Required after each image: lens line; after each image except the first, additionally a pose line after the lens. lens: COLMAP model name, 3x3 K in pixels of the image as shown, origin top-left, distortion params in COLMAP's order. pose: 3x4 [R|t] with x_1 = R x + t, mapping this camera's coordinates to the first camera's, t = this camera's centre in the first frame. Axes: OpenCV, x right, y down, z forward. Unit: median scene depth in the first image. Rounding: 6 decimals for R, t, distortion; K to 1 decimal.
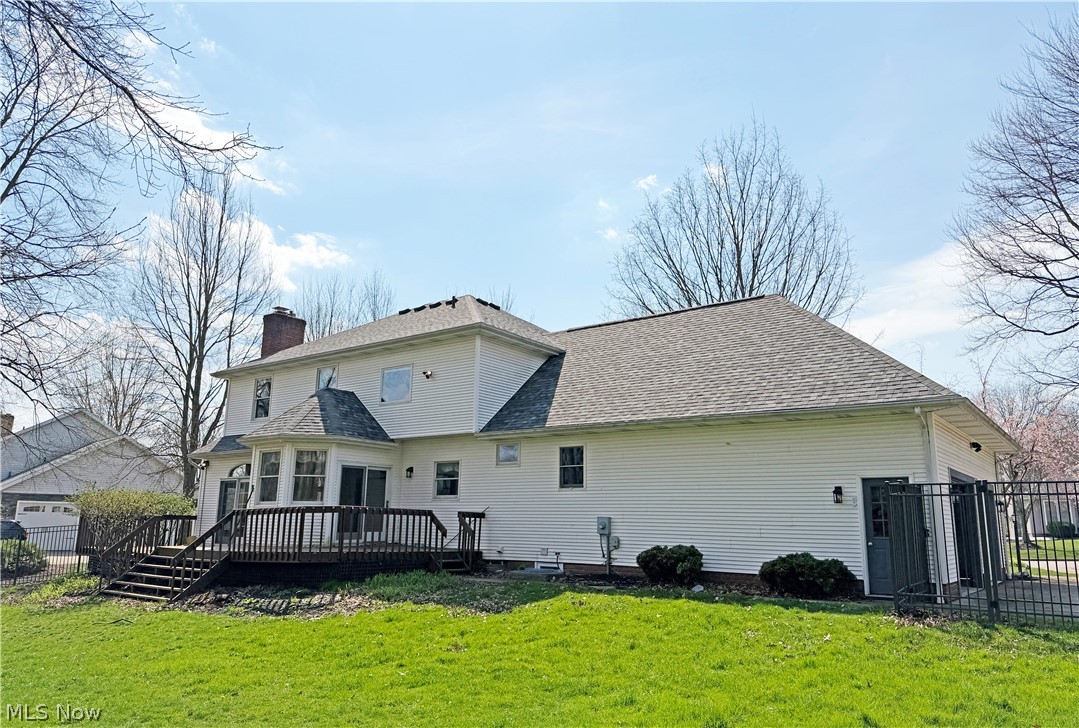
lens RADIAL K [[754.8, 0, 539.5], [0, 754.8, 364.0], [0, 0, 1]] dist [0.094347, -0.001868]
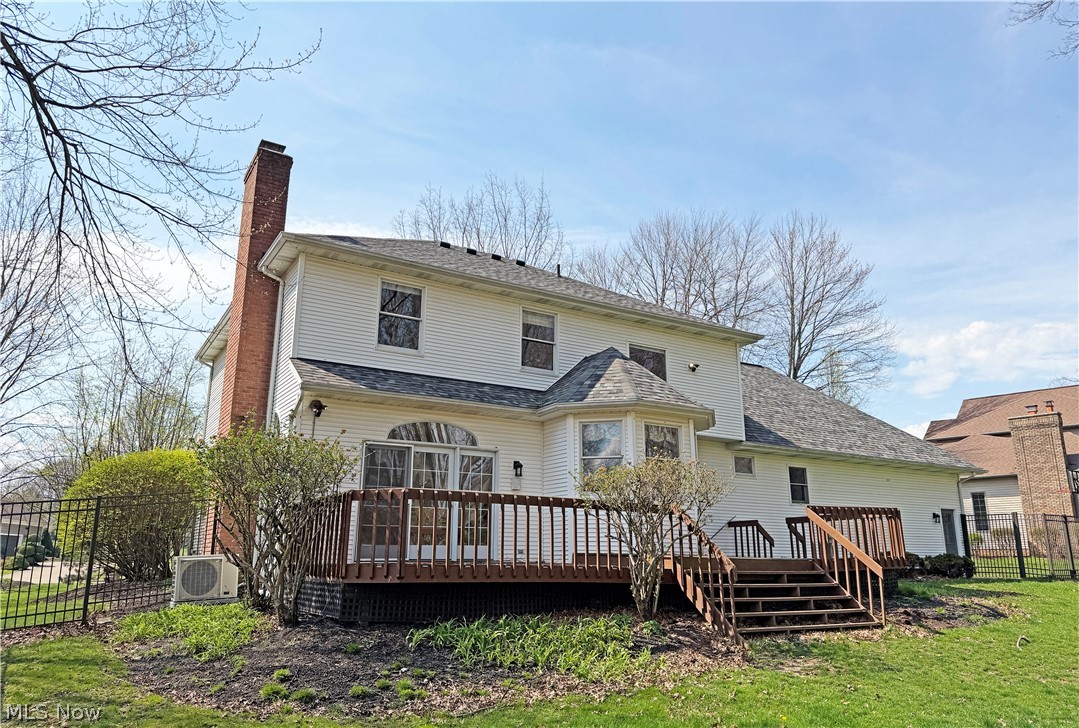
lens RADIAL K [[754.8, 0, 539.5], [0, 754.8, 364.0], [0, 0, 1]] dist [0.094347, -0.001868]
pose [[0.373946, 0.222296, 0.900416, -1.181456], [-0.186015, 0.969100, -0.162000, 0.218291], [-0.908605, -0.106912, 0.403742, 0.900741]]
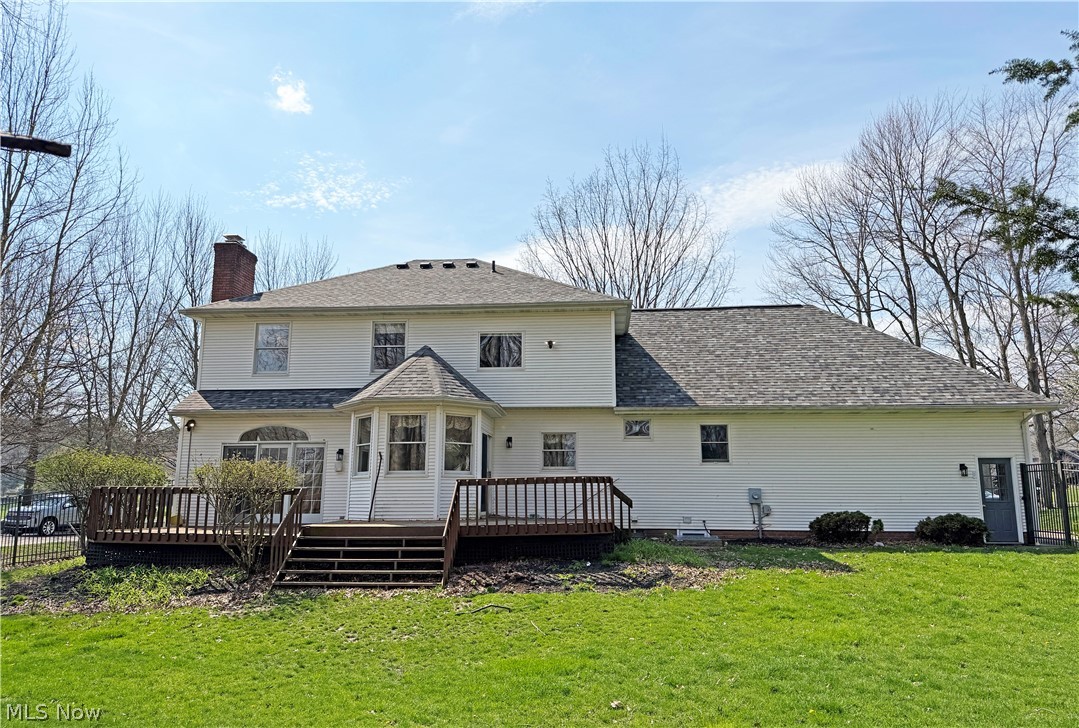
lens RADIAL K [[754.8, 0, 539.5], [0, 754.8, 364.0], [0, 0, 1]] dist [0.094347, -0.001868]
pose [[0.853607, 0.080529, 0.514655, -0.746329], [-0.096757, 0.995297, 0.004745, 0.041035], [-0.511853, -0.053847, 0.857384, 0.190700]]
